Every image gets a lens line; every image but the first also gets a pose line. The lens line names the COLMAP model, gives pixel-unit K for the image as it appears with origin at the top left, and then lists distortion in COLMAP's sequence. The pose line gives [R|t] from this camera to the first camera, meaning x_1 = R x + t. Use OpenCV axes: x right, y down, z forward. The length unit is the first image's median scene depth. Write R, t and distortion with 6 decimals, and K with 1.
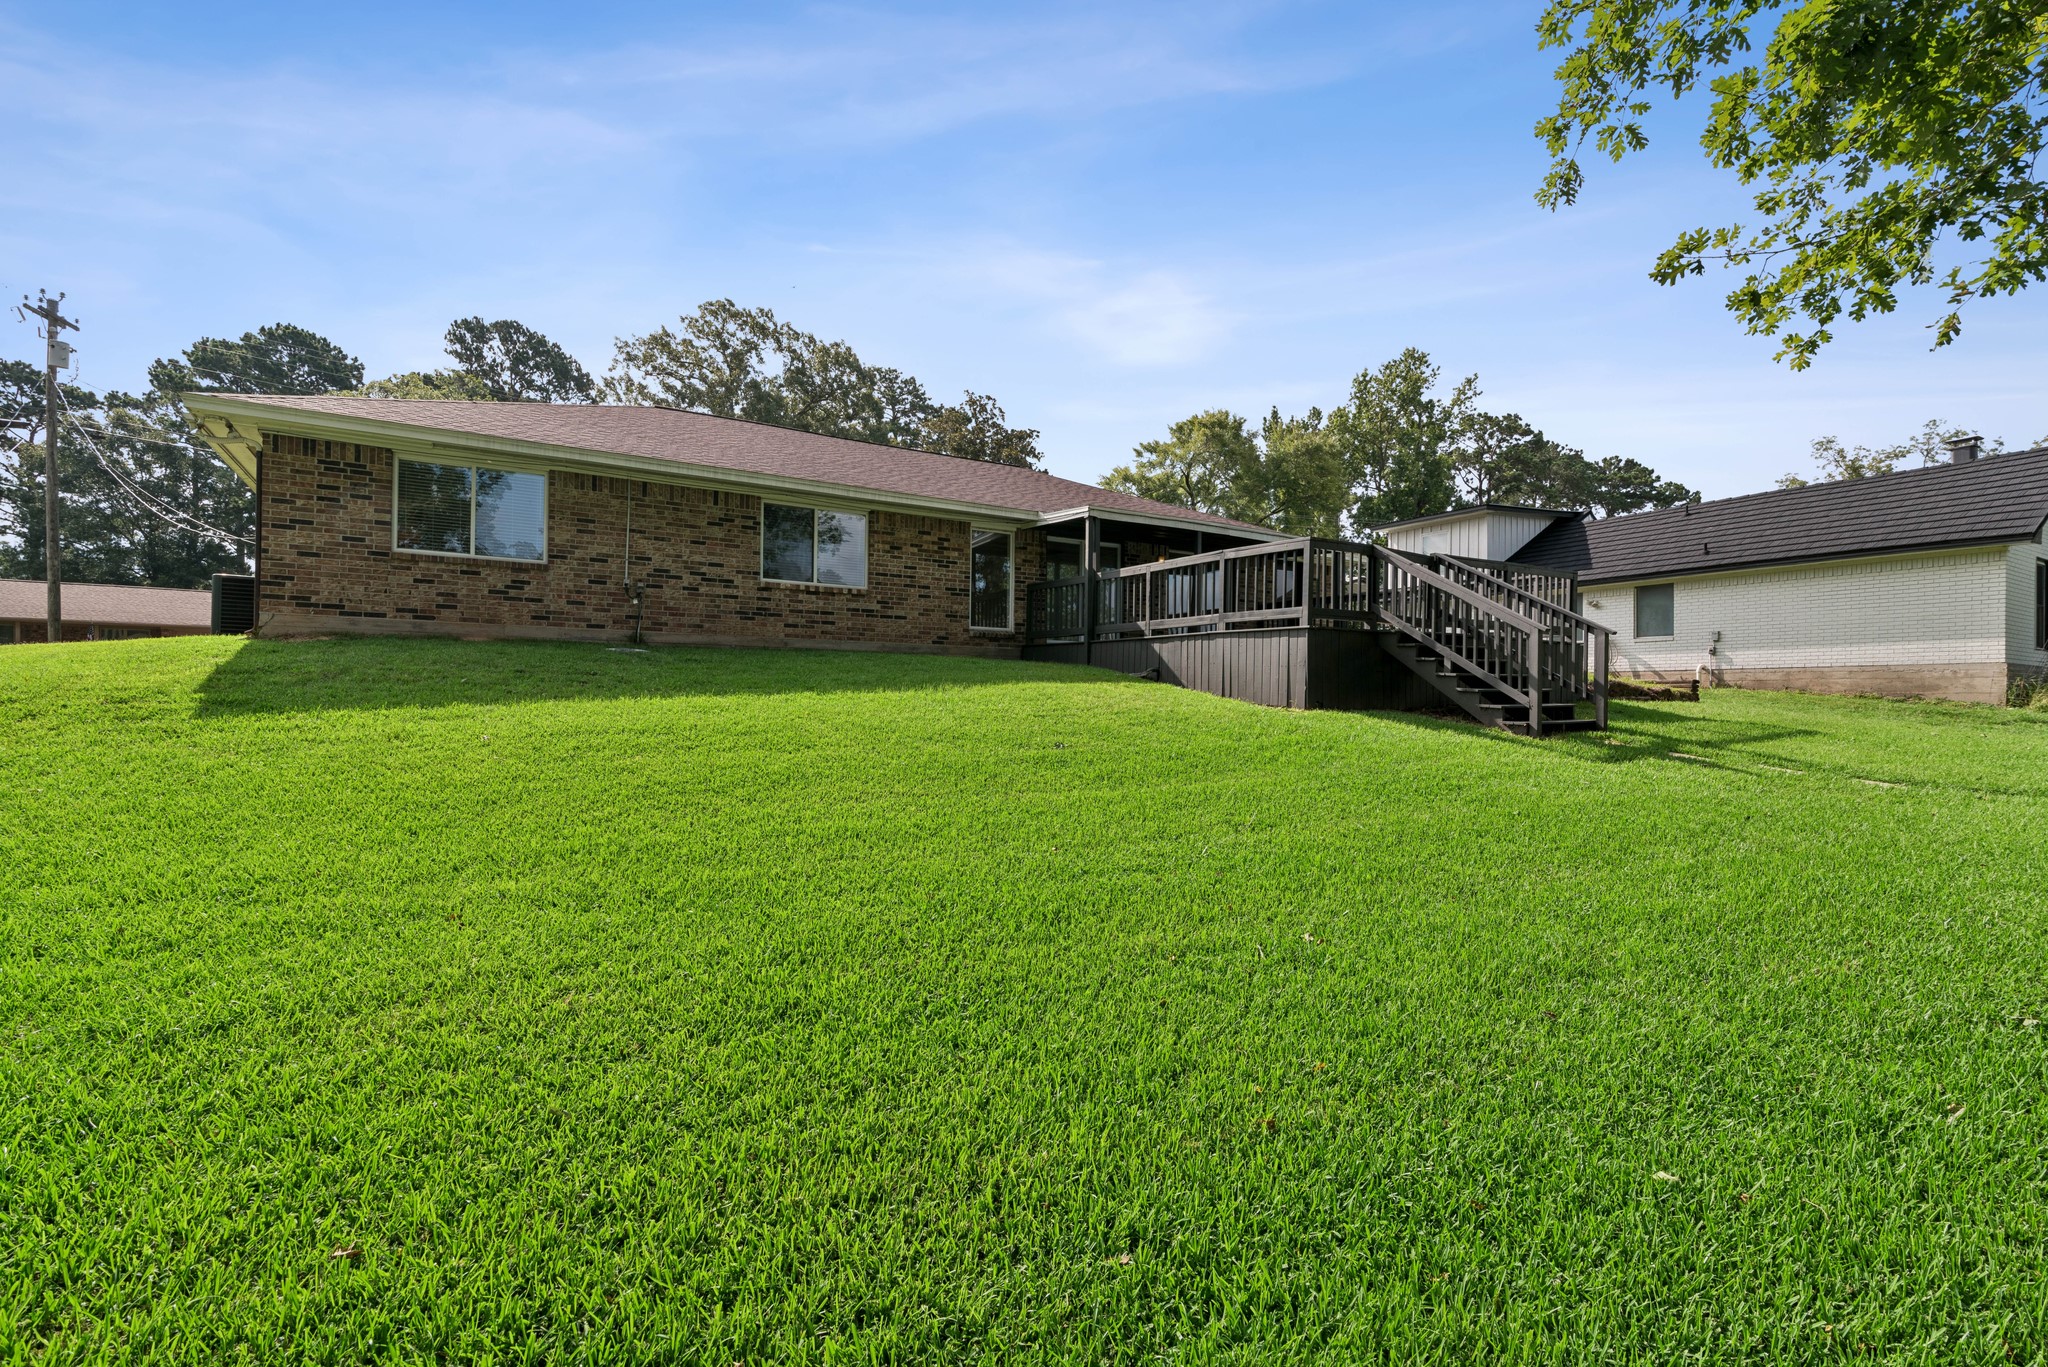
lens RADIAL K [[952.6, 0, 1033.1], [0, 952.6, 683.1], [0, 0, 1]] dist [0.001975, -0.000051]
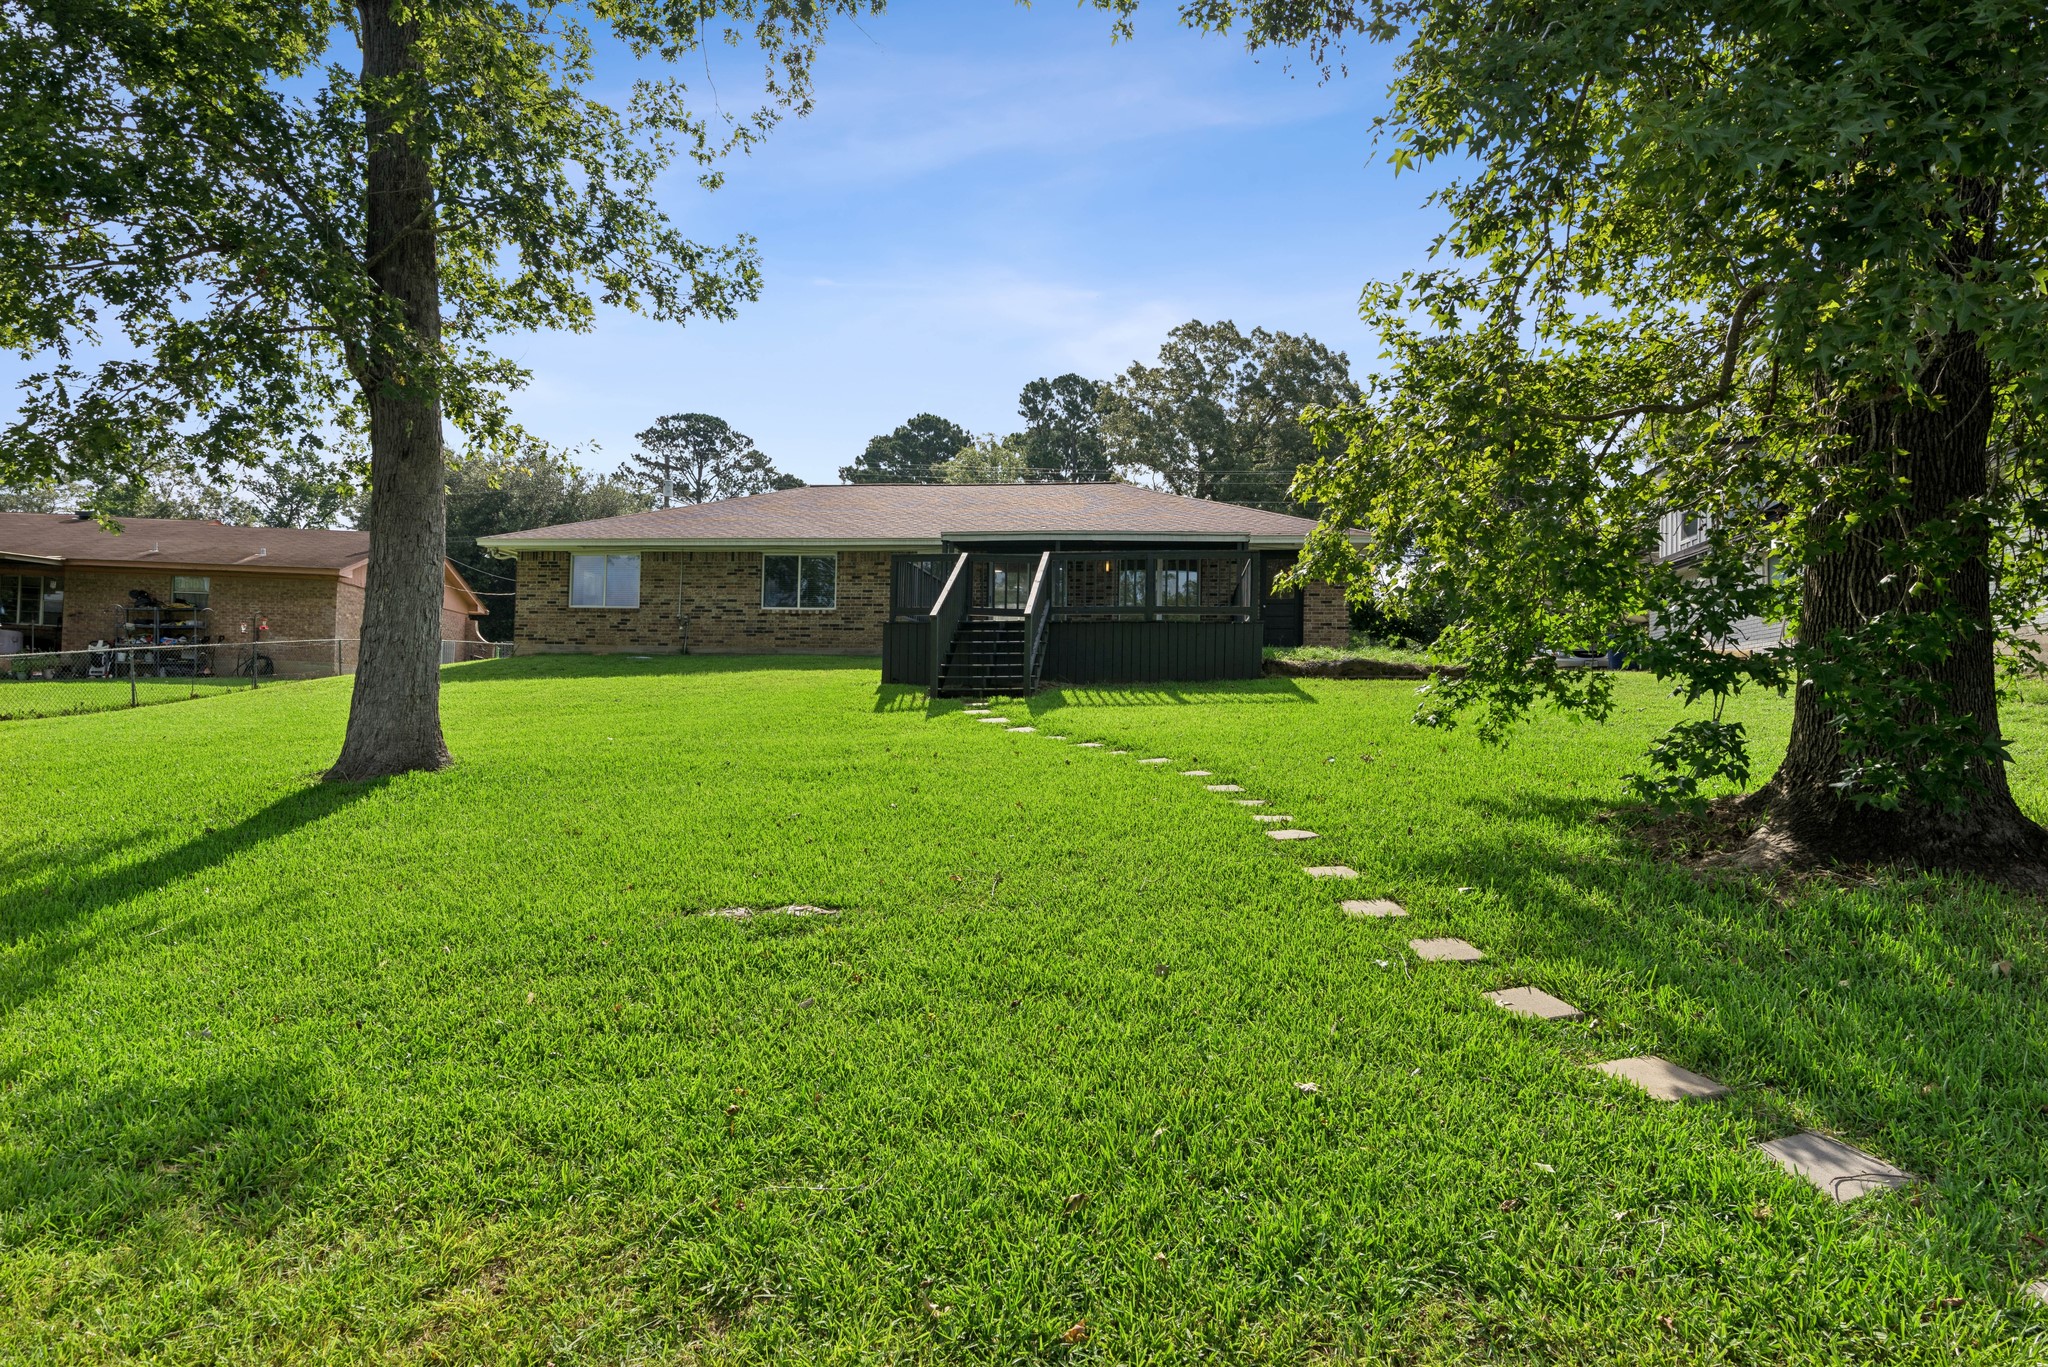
lens RADIAL K [[1127.8, 0, 1024.0], [0, 1127.8, 683.5], [0, 0, 1]] dist [-0.002394, -0.001056]
pose [[0.759007, -0.019256, -0.650798, 1.011241], [0.000841, 0.999591, -0.028596, 0.050178], [0.651082, 0.021157, 0.758712, -0.043154]]
